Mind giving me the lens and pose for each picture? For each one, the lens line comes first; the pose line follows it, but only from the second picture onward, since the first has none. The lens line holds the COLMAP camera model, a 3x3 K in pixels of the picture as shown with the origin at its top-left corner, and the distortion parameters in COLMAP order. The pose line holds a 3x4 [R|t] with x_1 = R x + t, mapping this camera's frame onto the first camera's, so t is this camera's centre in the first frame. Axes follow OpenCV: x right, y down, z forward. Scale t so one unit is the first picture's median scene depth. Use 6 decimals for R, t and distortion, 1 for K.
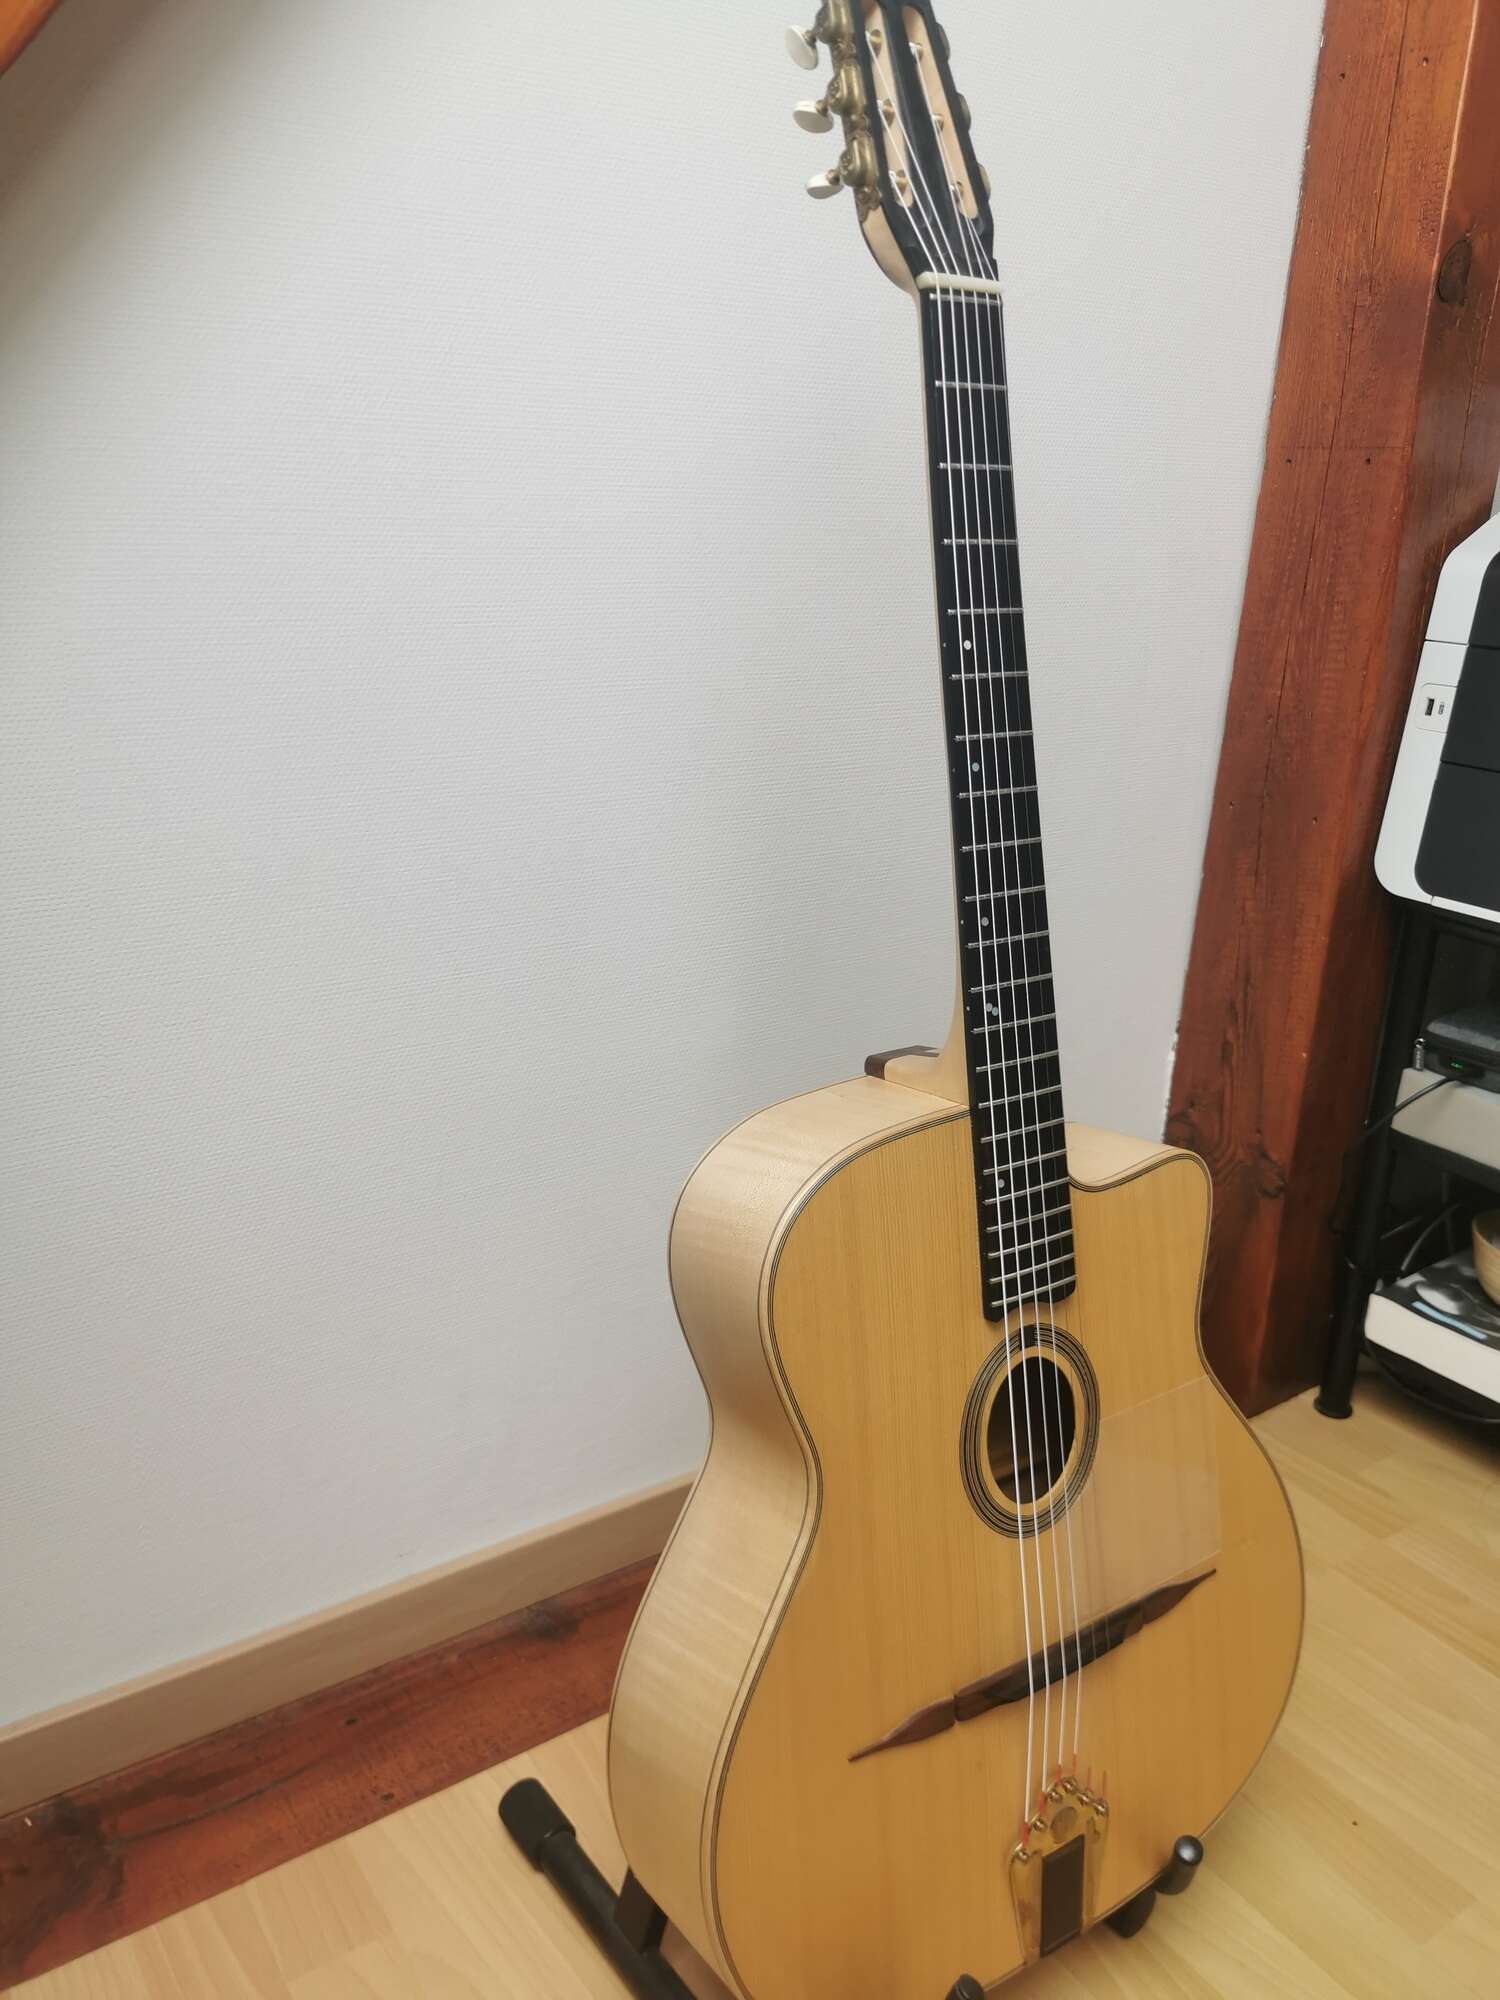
lens RADIAL K [[1581.1, 0, 744.8], [0, 1581.1, 1013.5], [0, 0, 1]] dist [0.038006, -0.056517]
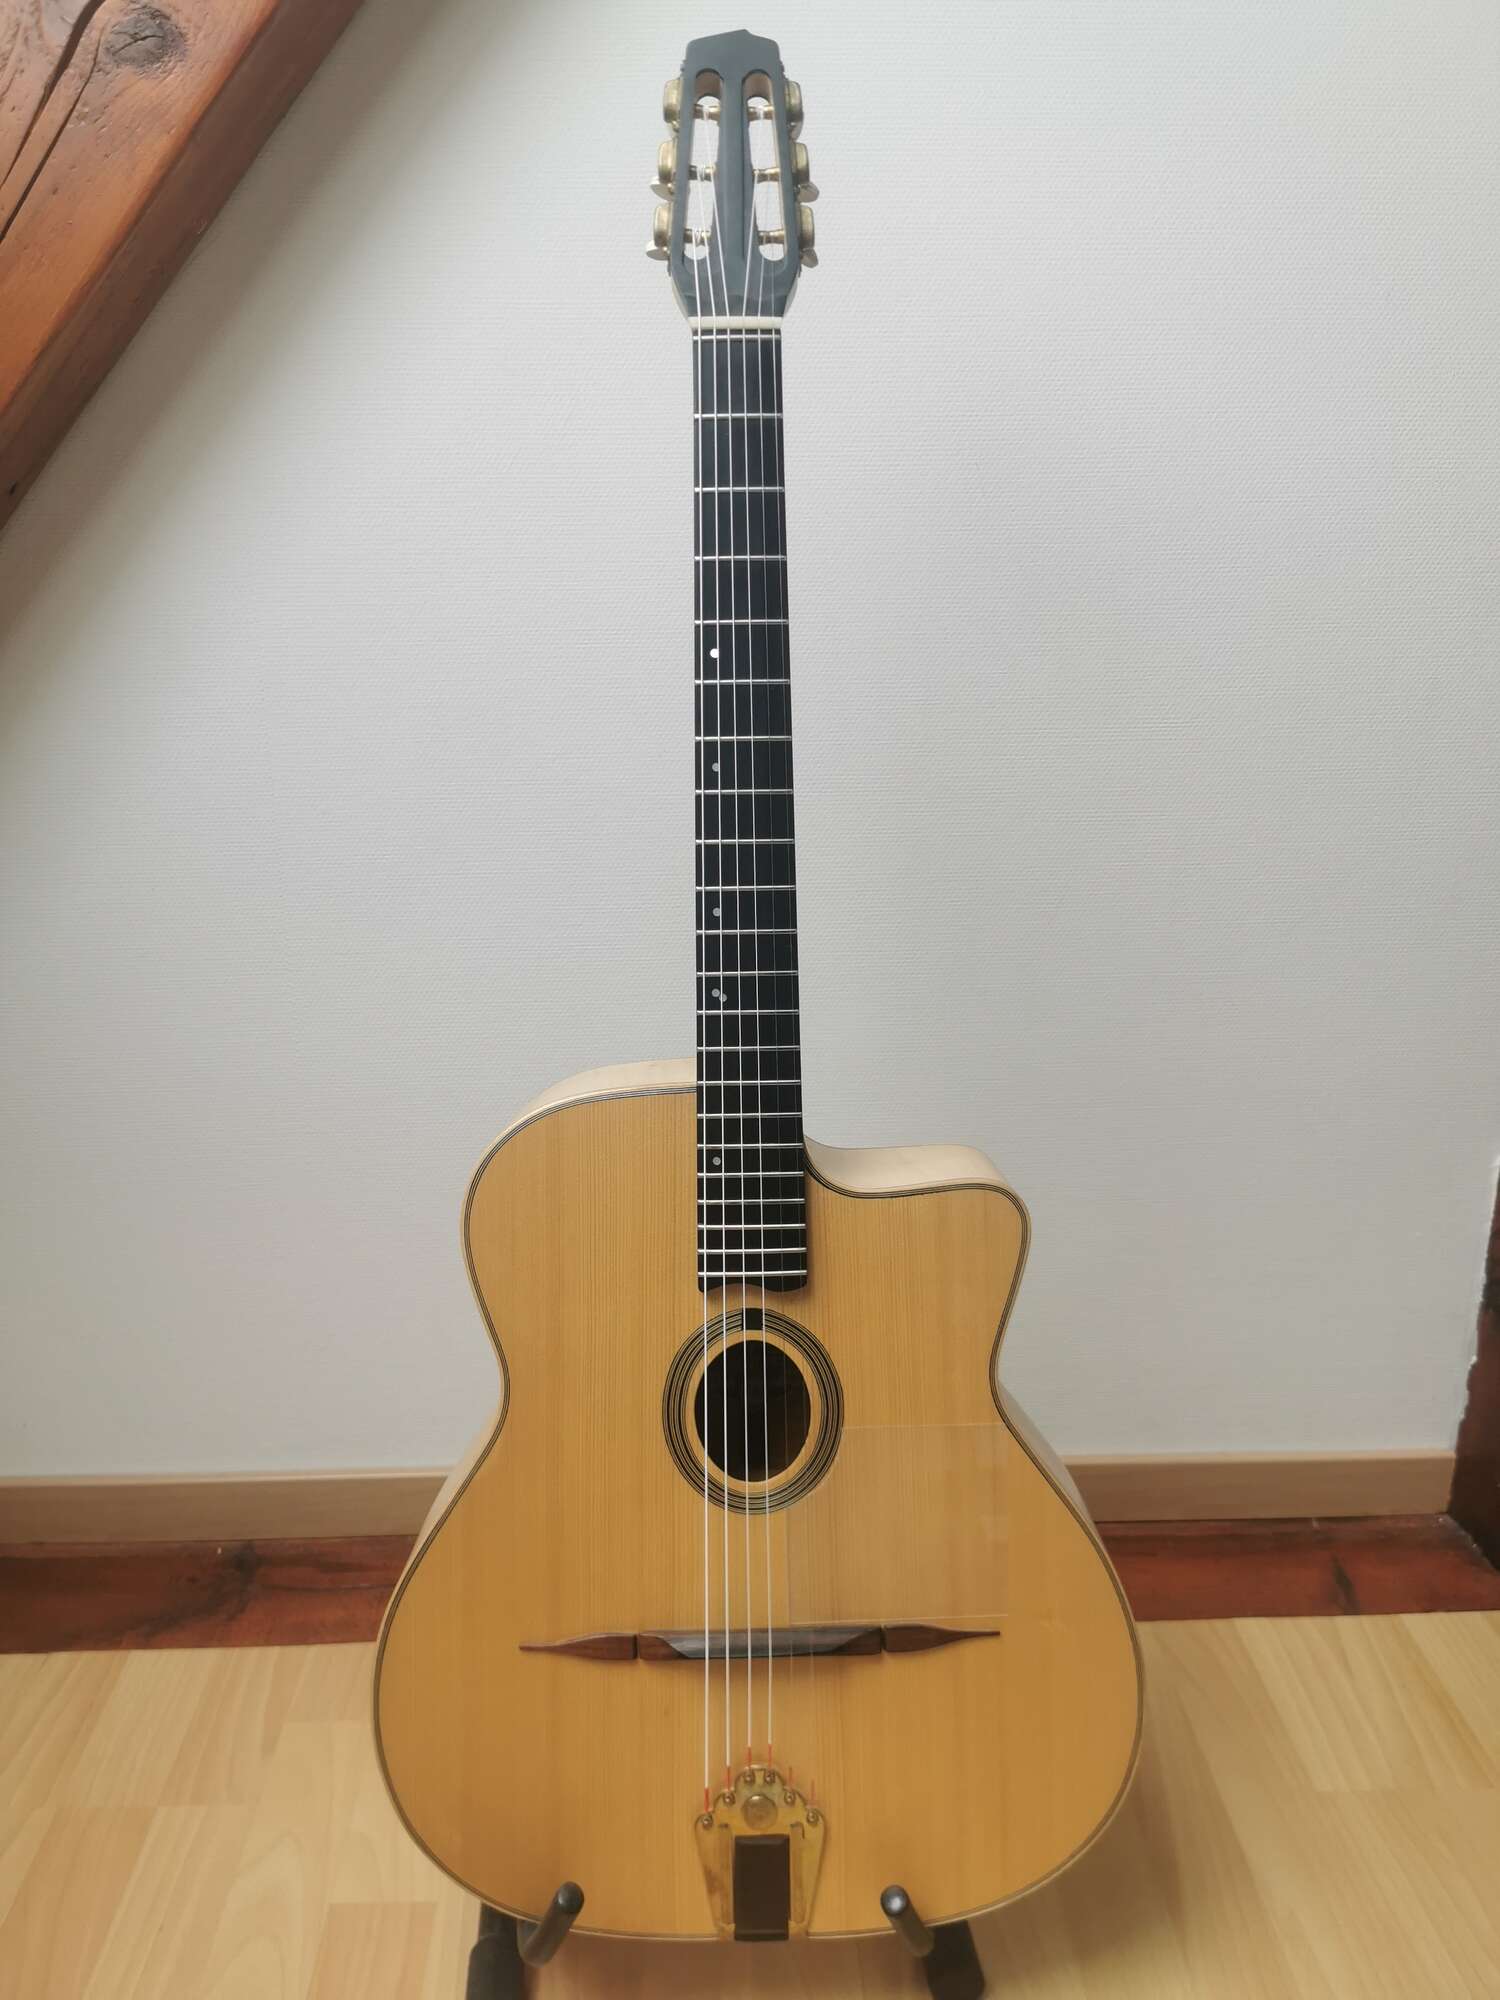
lens RADIAL K [[1581.1, 0, 755.0], [0, 1581.1, 1004.4], [0, 0, 1]] dist [0.038006, -0.056517]
pose [[0.845286, 0.124760, -0.519545, 0.682821], [-0.144287, 0.989532, 0.002868, -0.002639], [0.514464, 0.072539, 0.854438, 0.098977]]
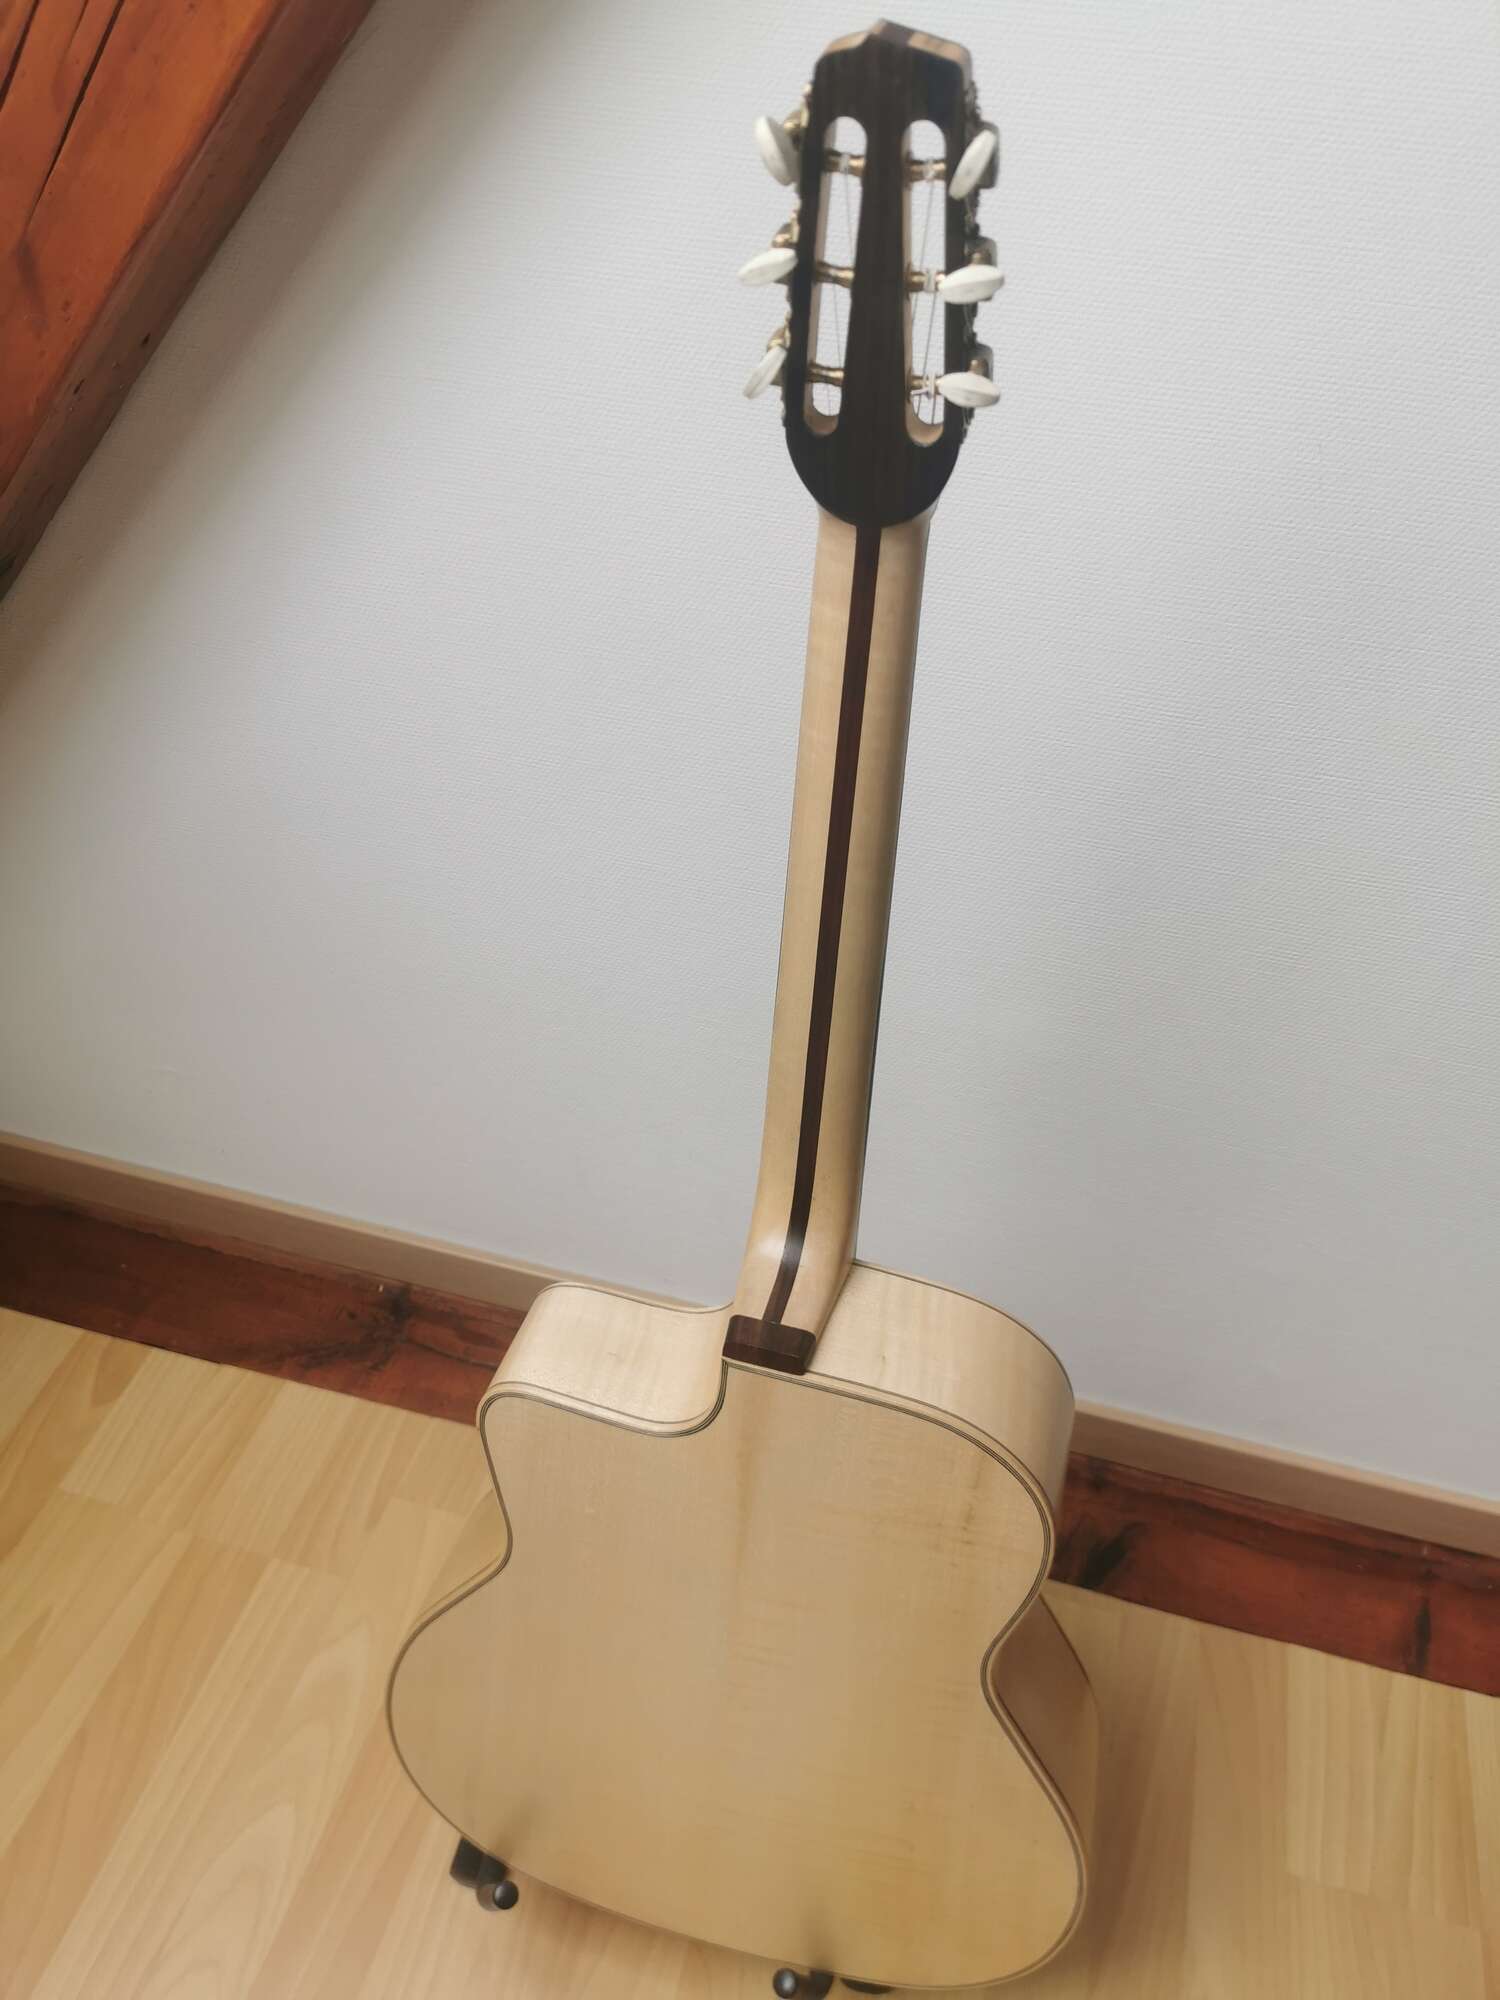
lens RADIAL K [[1581.1, 0, 755.6], [0, 1581.1, 1001.3], [0, 0, 1]] dist [0.038006, -0.056517]
pose [[0.657438, 0.462973, -0.594501, 0.635589], [-0.267190, 0.880946, 0.390568, -0.468577], [0.704546, -0.097929, 0.702869, 0.320674]]
